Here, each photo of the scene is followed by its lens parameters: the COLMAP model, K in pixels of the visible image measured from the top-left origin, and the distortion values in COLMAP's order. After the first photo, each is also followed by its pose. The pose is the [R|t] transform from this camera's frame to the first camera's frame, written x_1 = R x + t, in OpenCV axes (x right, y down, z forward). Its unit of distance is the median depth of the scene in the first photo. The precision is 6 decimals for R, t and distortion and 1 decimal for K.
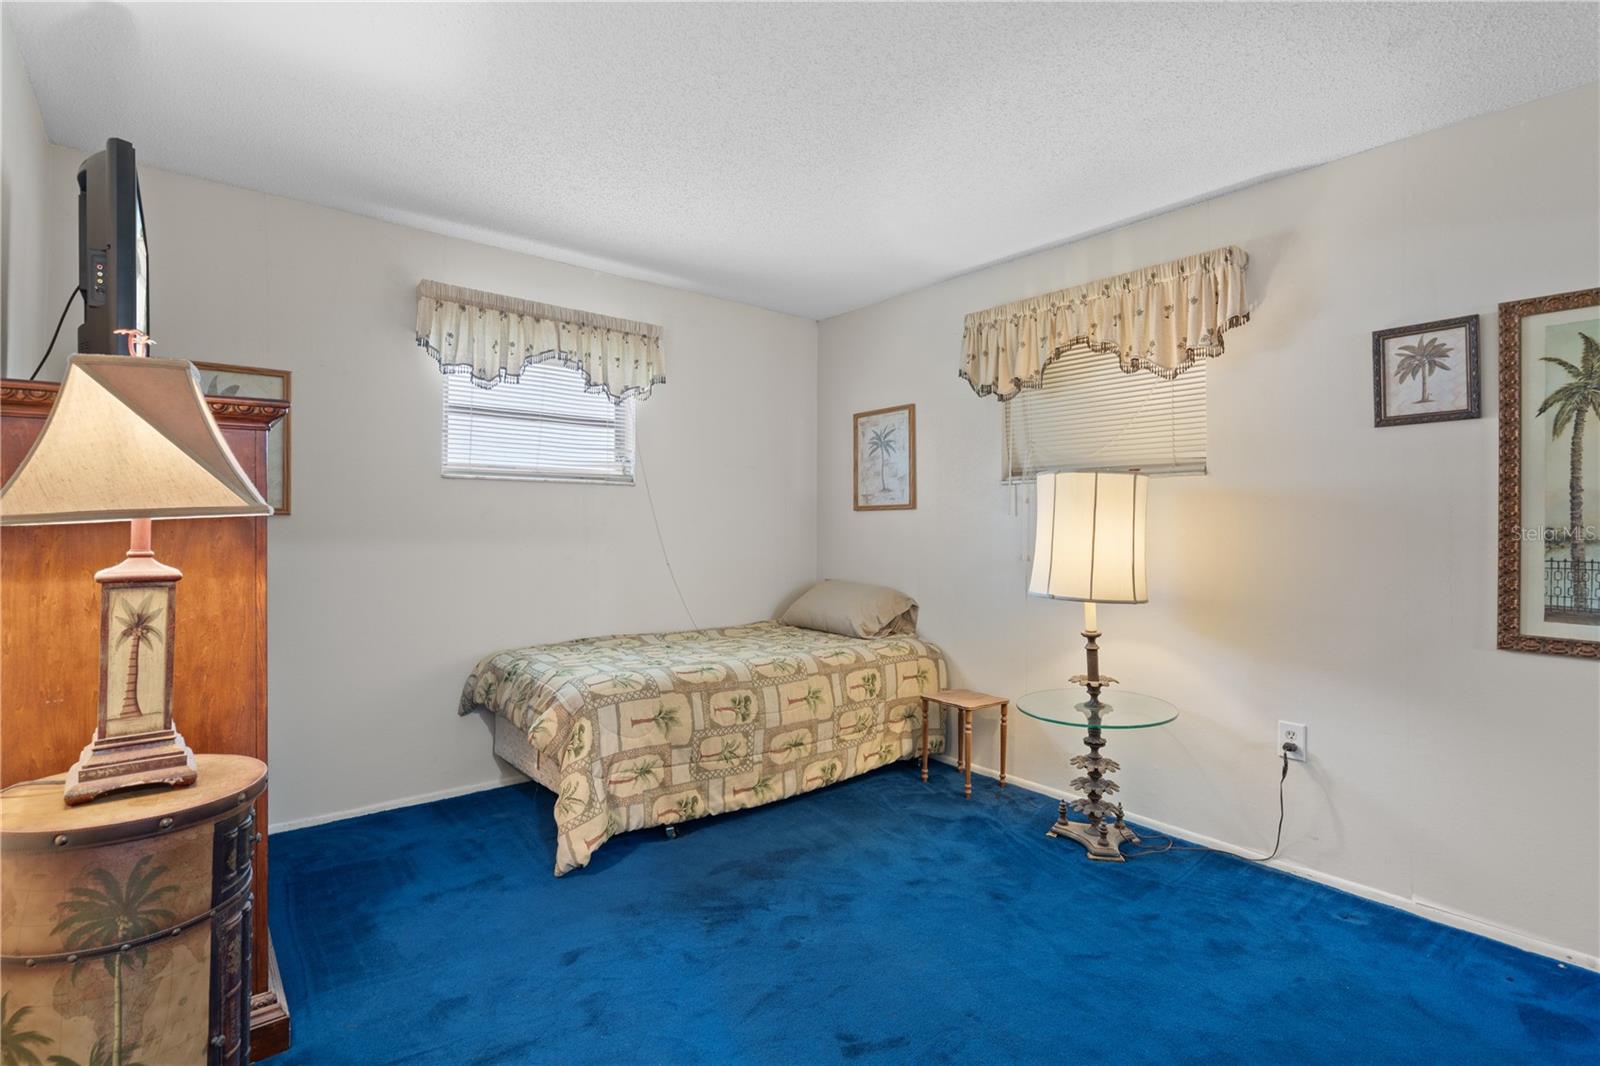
lens RADIAL K [[752.5, 0, 788.8], [0, 752.5, 522.7], [0, 0, 1]] dist [-0.002819, -0.000335]
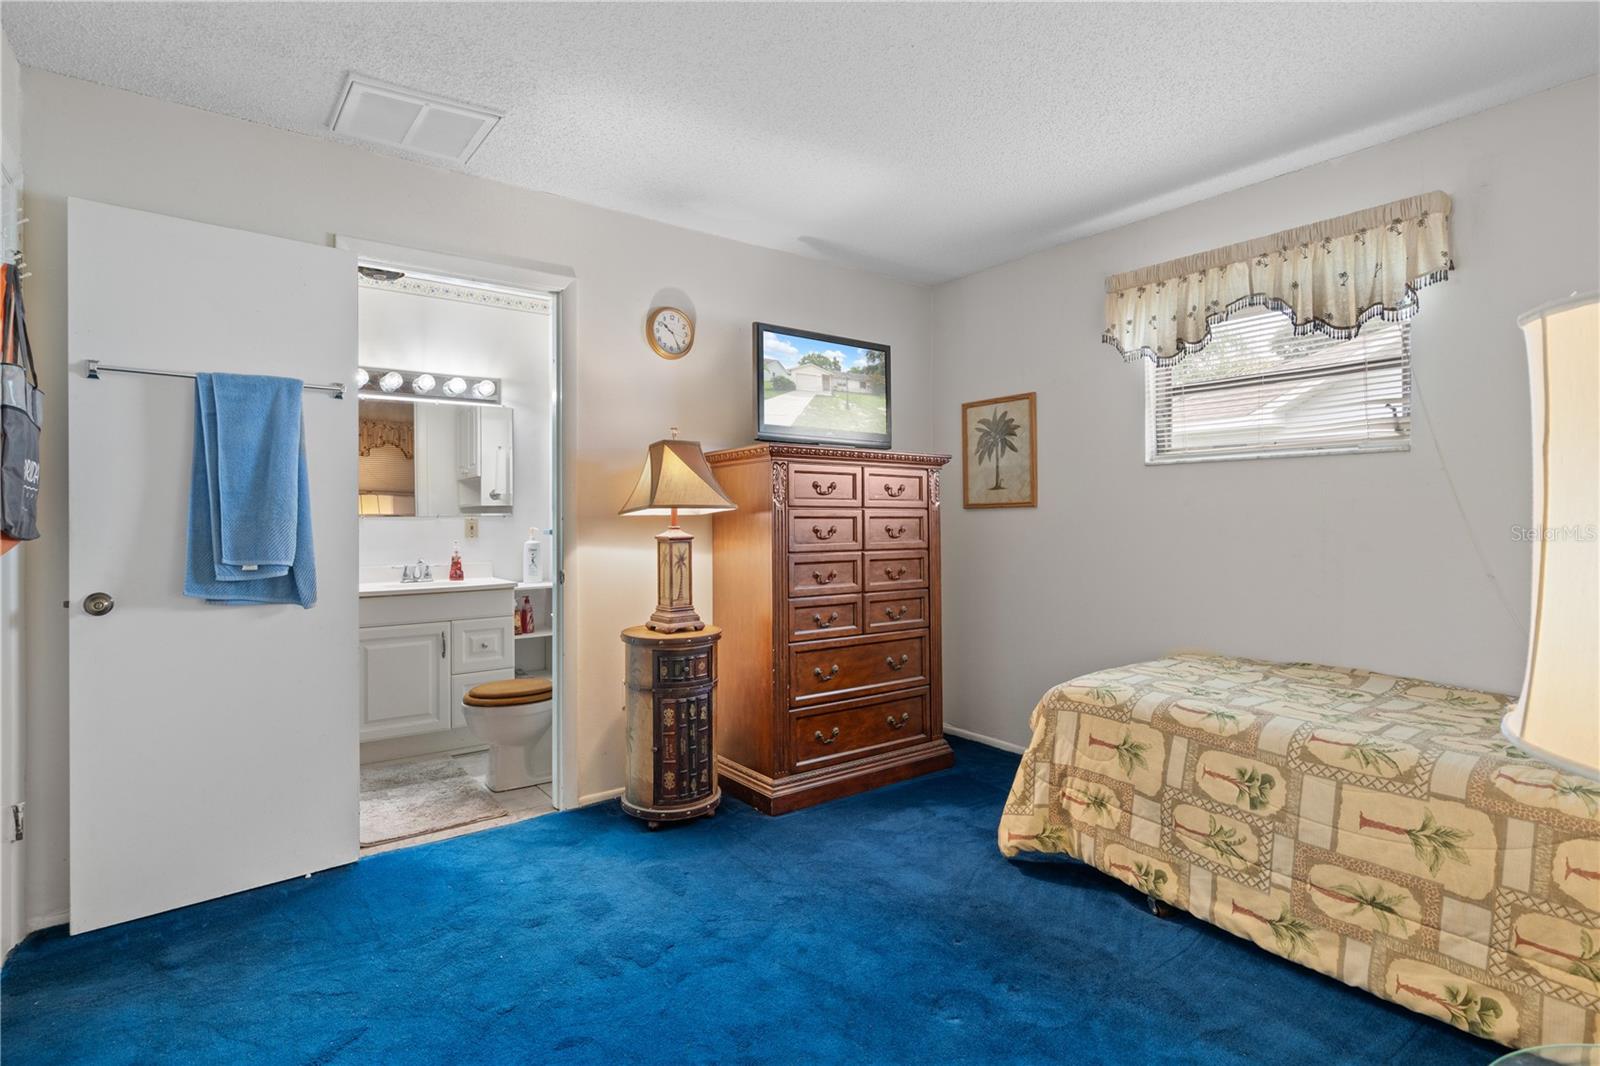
lens RADIAL K [[752.5, 0, 788.8], [0, 752.5, 522.7], [0, 0, 1]] dist [-0.002819, -0.000335]
pose [[-0.027314, 0.002677, -0.999623, 0.606960], [0.008127, 0.999964, 0.002455, 0.010647], [0.999594, -0.008057, -0.027334, 0.622573]]
